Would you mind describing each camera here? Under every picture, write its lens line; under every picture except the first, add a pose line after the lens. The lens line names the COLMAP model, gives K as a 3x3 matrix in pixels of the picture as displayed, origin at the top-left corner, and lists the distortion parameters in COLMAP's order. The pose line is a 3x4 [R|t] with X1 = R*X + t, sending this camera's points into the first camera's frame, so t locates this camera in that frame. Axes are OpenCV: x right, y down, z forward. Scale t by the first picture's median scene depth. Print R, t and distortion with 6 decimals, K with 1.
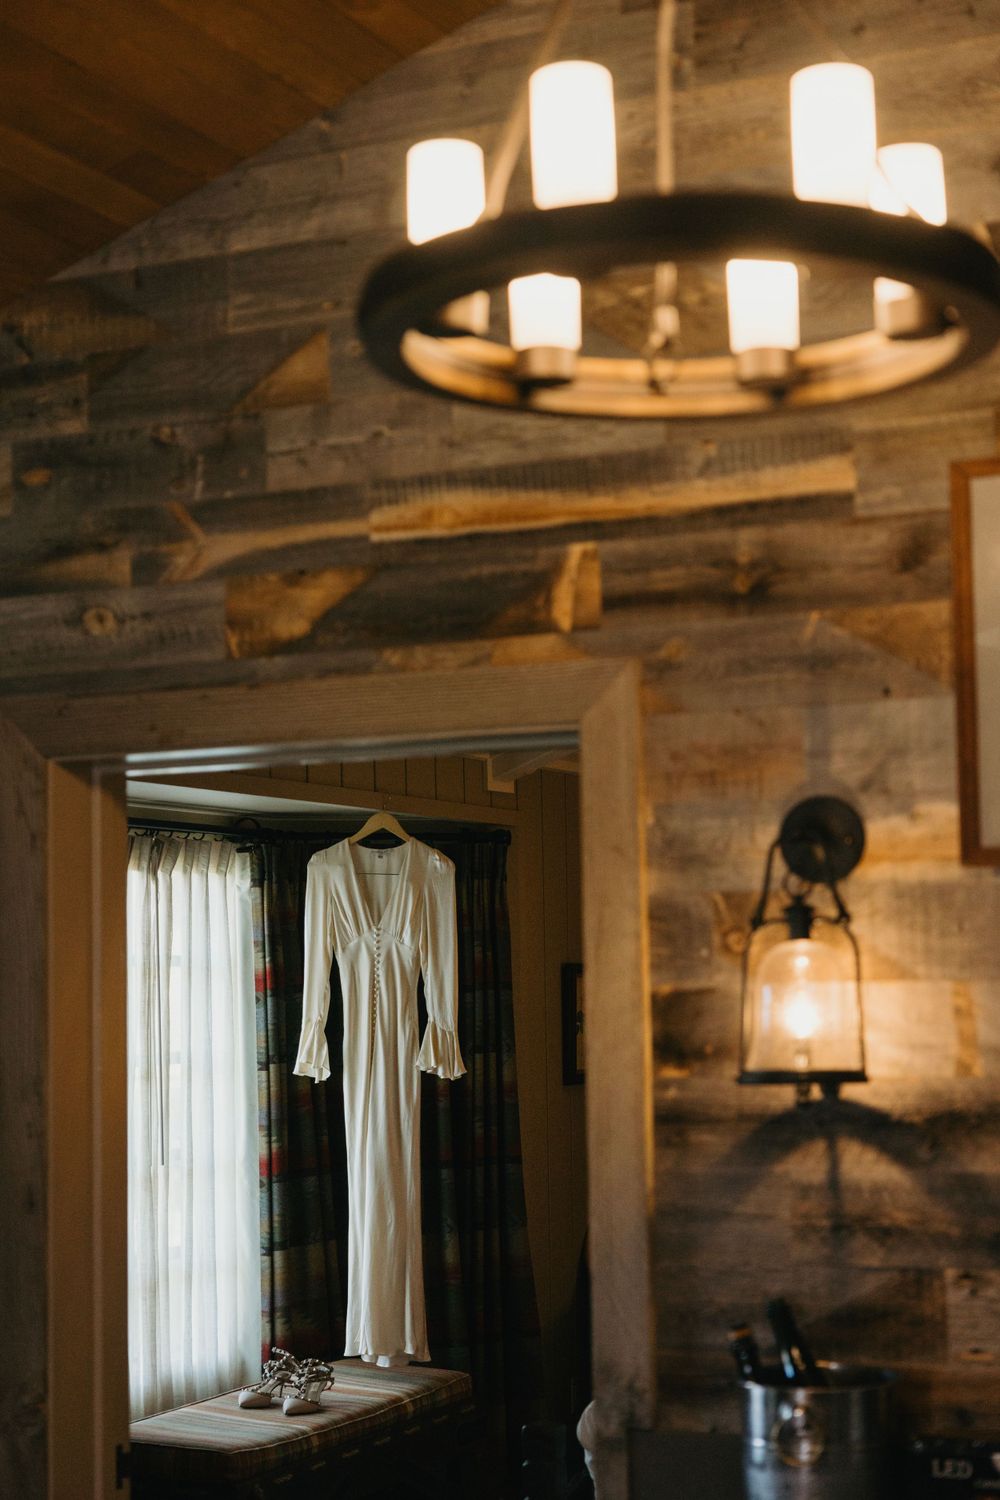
lens RADIAL K [[2412.9, 0, 510.7], [0, 2412.9, 763.5], [0, 0, 1]] dist [0.018794, 0.000000]
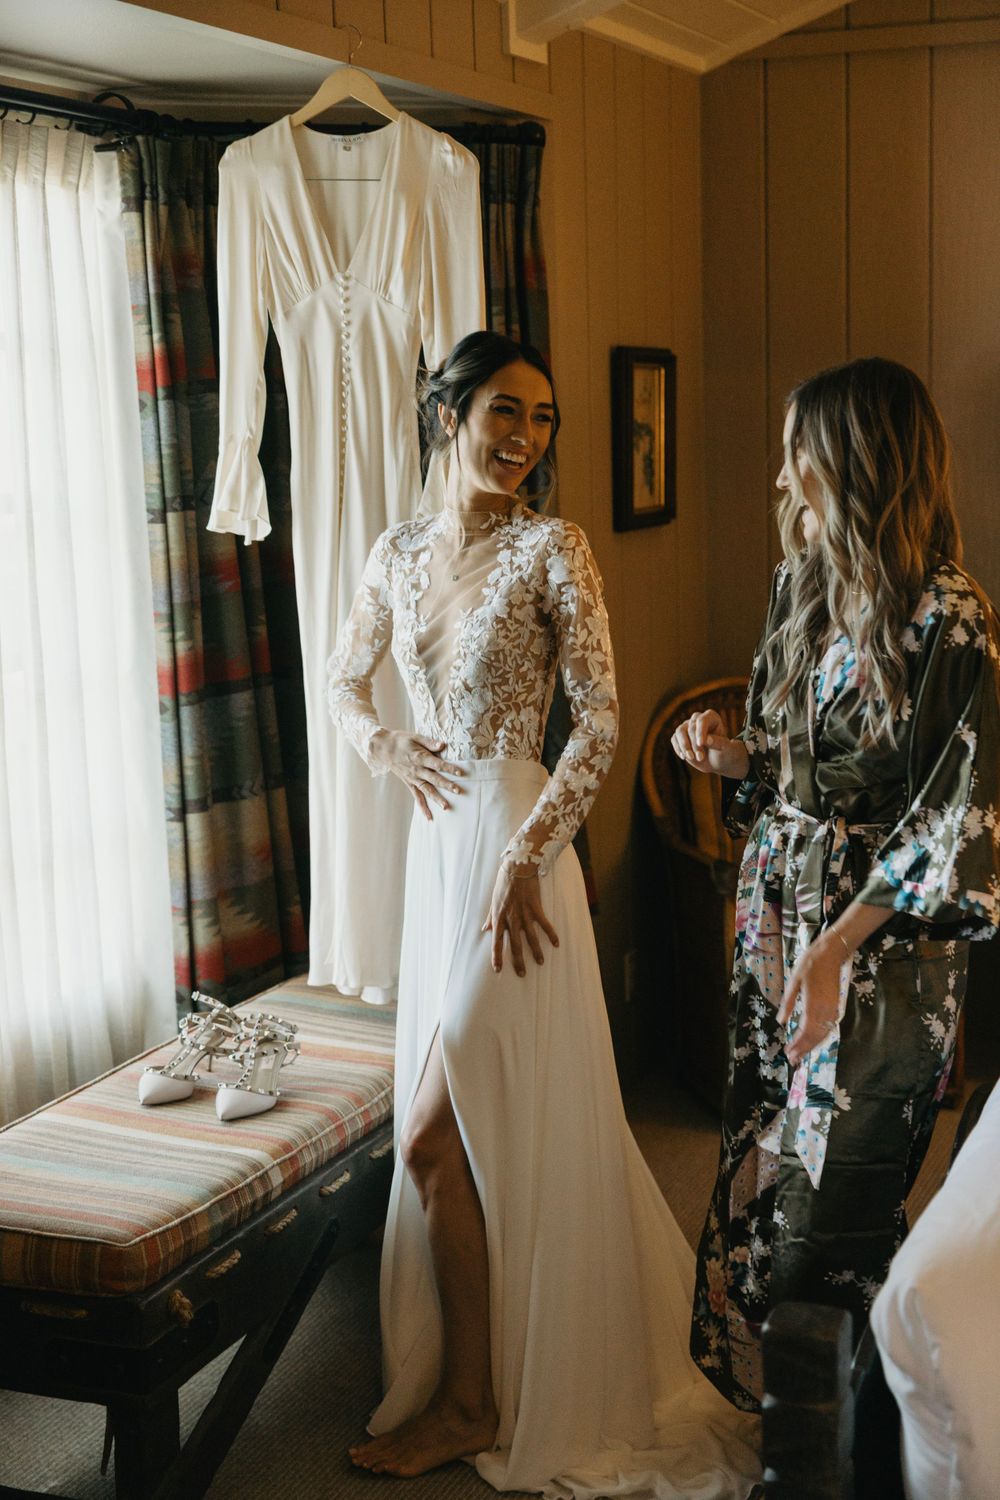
lens RADIAL K [[2283.2, 0, 484.5], [0, 2283.2, 766.0], [0, 0, 1]] dist [-0.014333, 0.000000]
pose [[0.999172, -0.018561, 0.036201, -0.043314], [0.009117, 0.969383, 0.245383, 0.047670], [-0.039647, -0.244850, 0.968750, 0.437342]]
